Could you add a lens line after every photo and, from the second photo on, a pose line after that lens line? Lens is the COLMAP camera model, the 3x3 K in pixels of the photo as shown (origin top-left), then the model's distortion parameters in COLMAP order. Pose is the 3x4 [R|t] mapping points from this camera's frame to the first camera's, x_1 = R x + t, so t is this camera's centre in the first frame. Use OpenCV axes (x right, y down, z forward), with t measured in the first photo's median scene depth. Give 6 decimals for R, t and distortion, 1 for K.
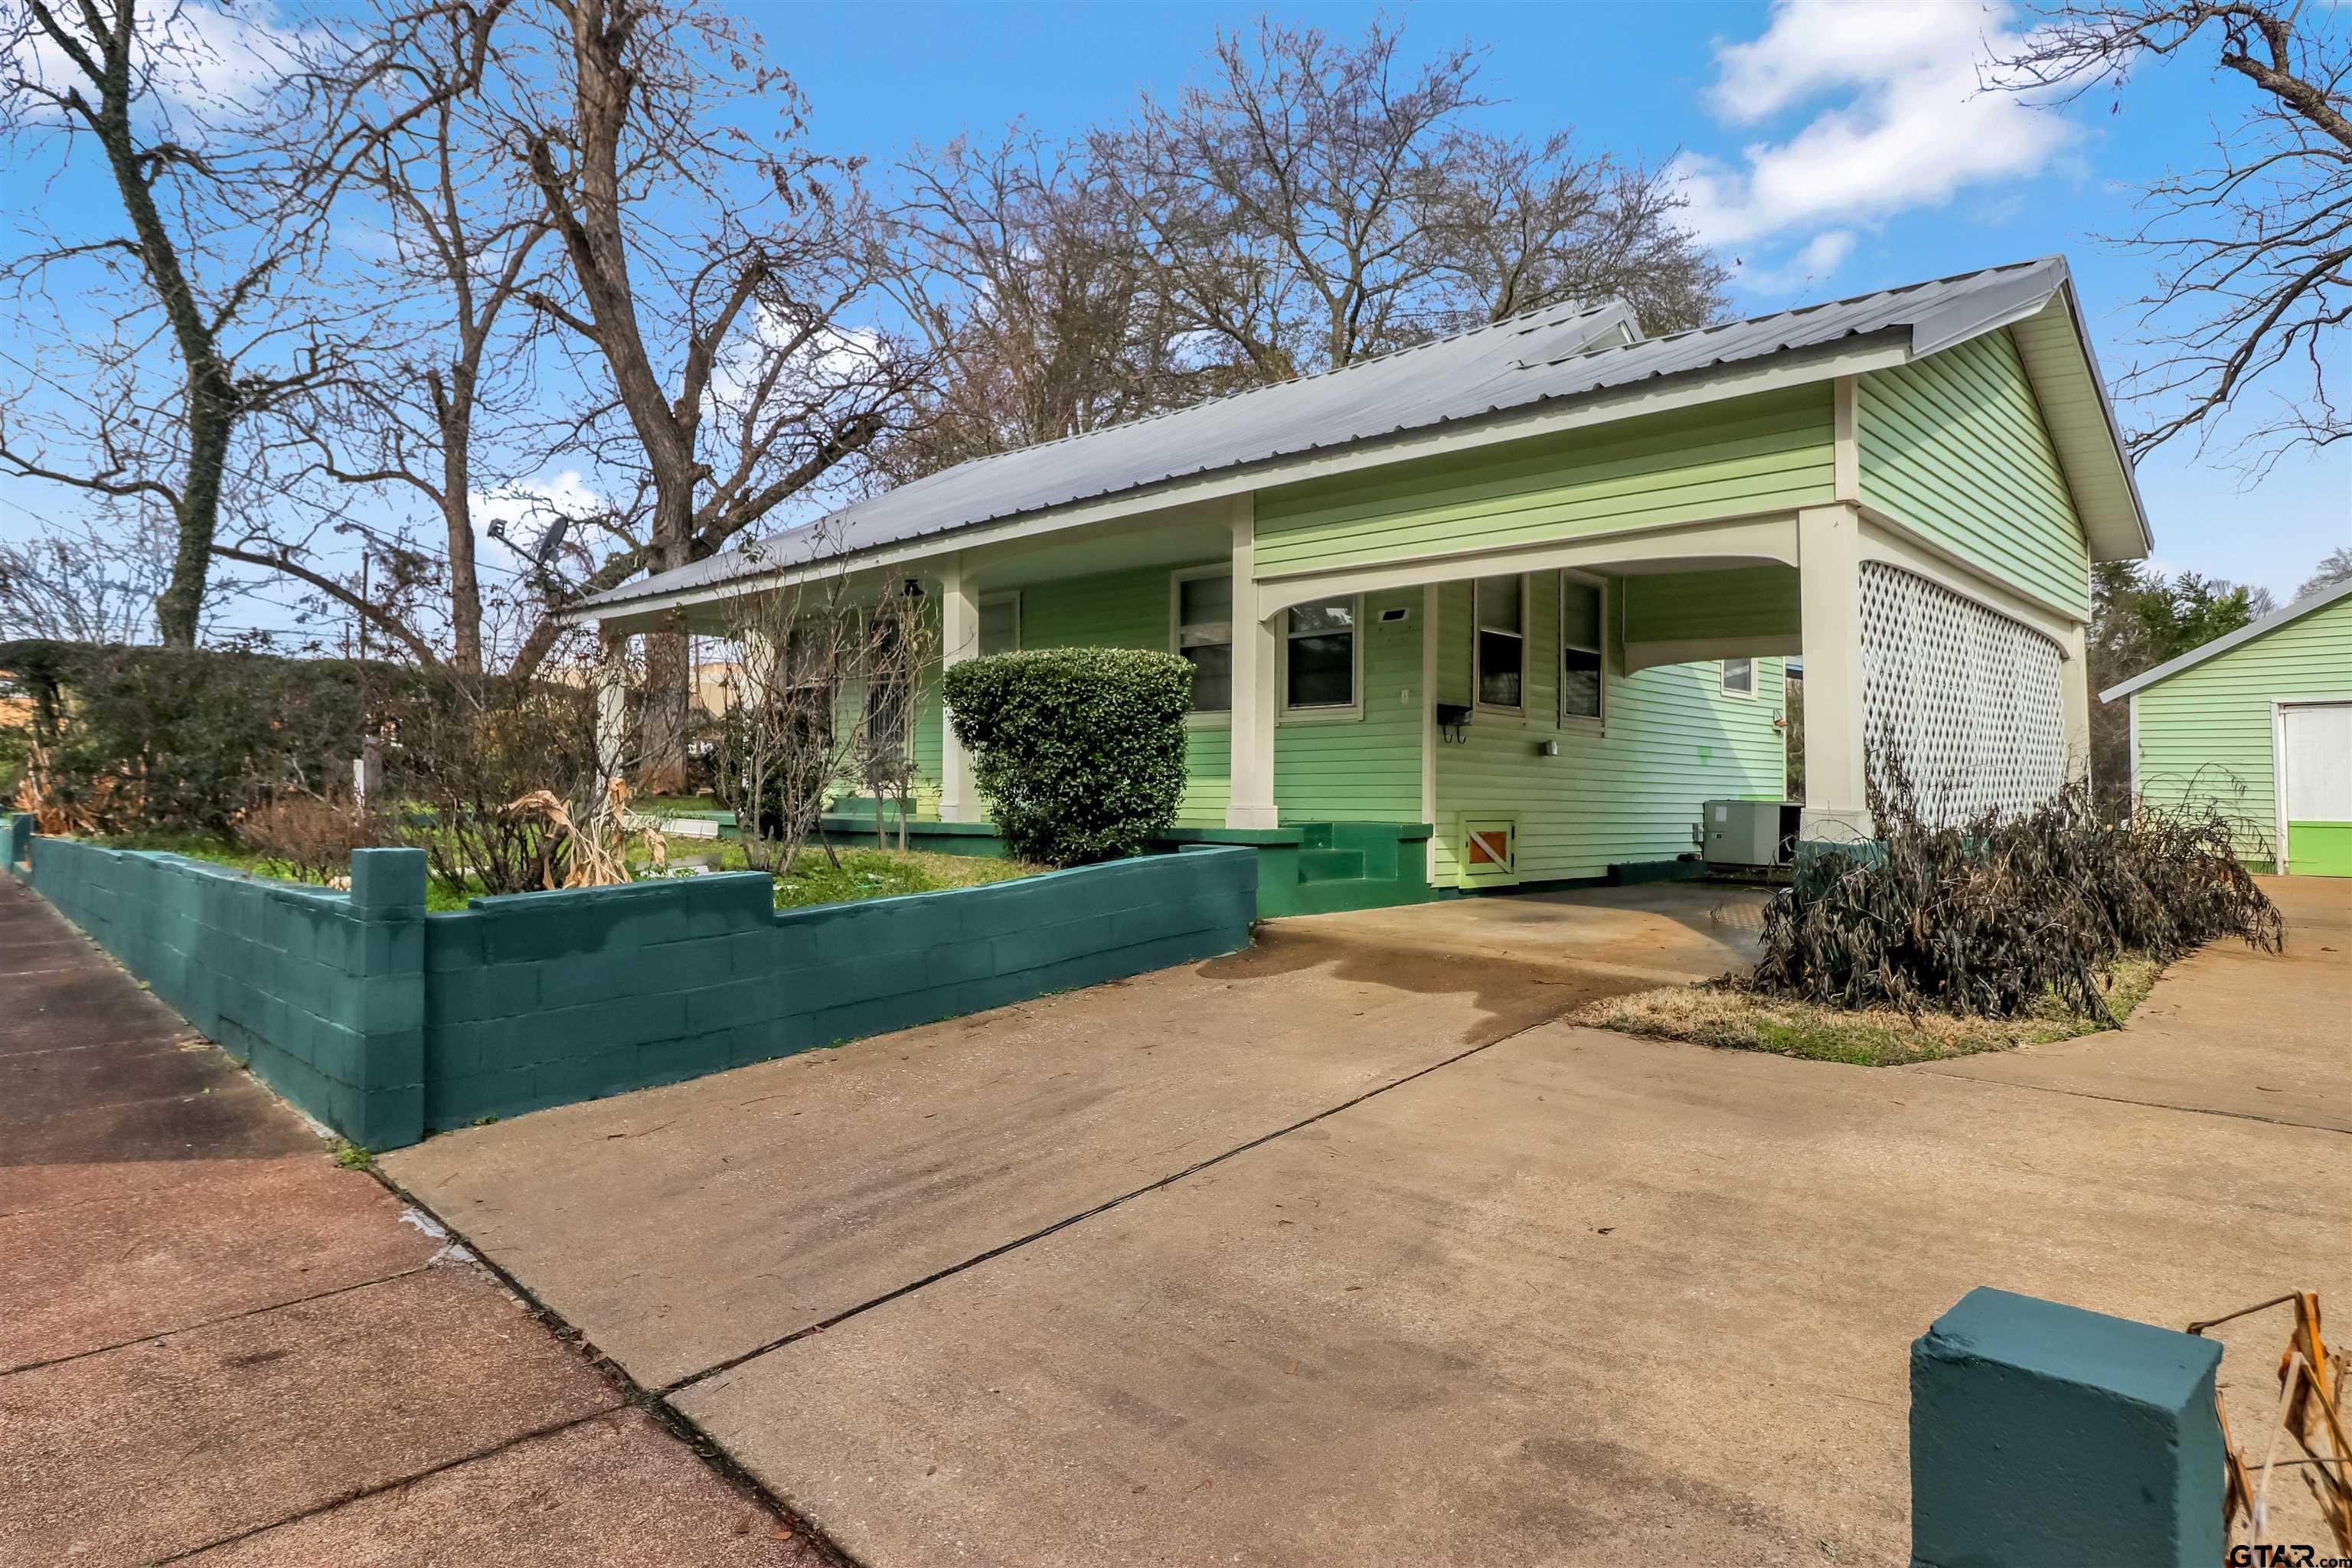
lens RADIAL K [[1386.7, 0, 1133.0], [0, 1386.7, 775.0], [0, 0, 1]] dist [0.000232, -0.002519]
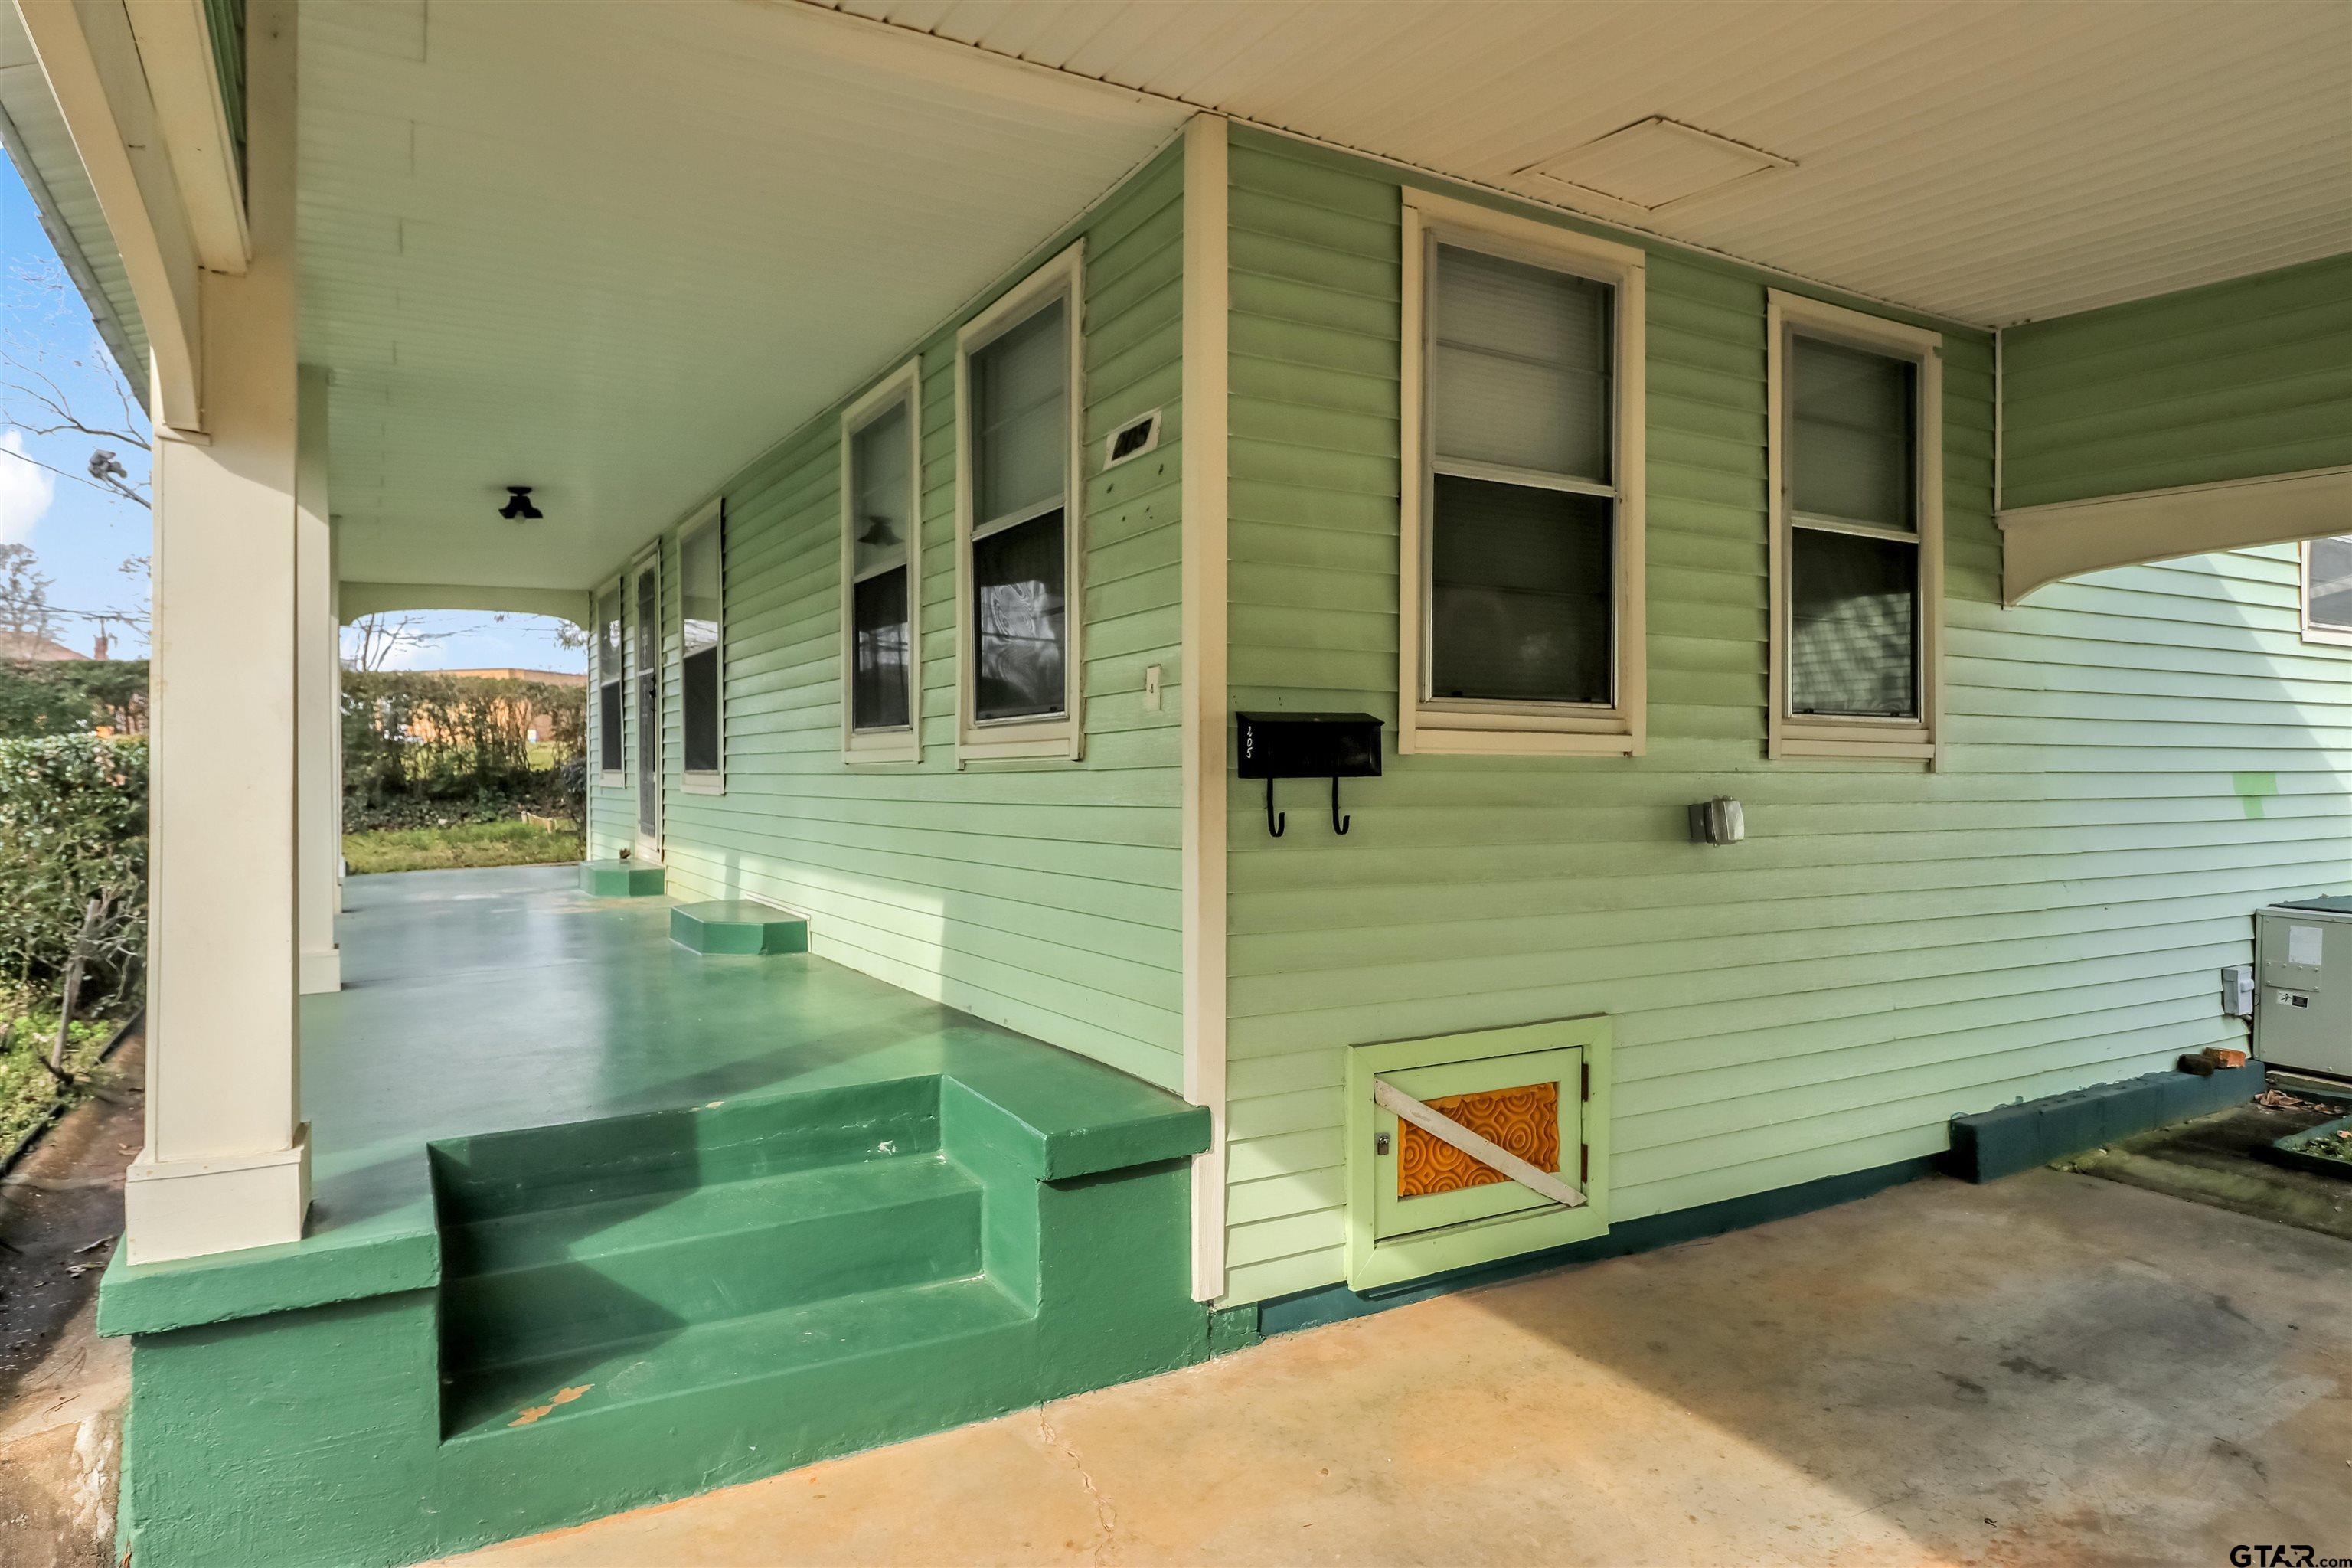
lens RADIAL K [[1386.7, 0, 1133.0], [0, 1386.7, 775.0], [0, 0, 1]] dist [0.000232, -0.002519]
pose [[0.959443, -0.009426, -0.281745, 0.257166], [0.015884, 0.999661, 0.020647, -0.039795], [0.281454, -0.024285, 0.959267, 0.630776]]
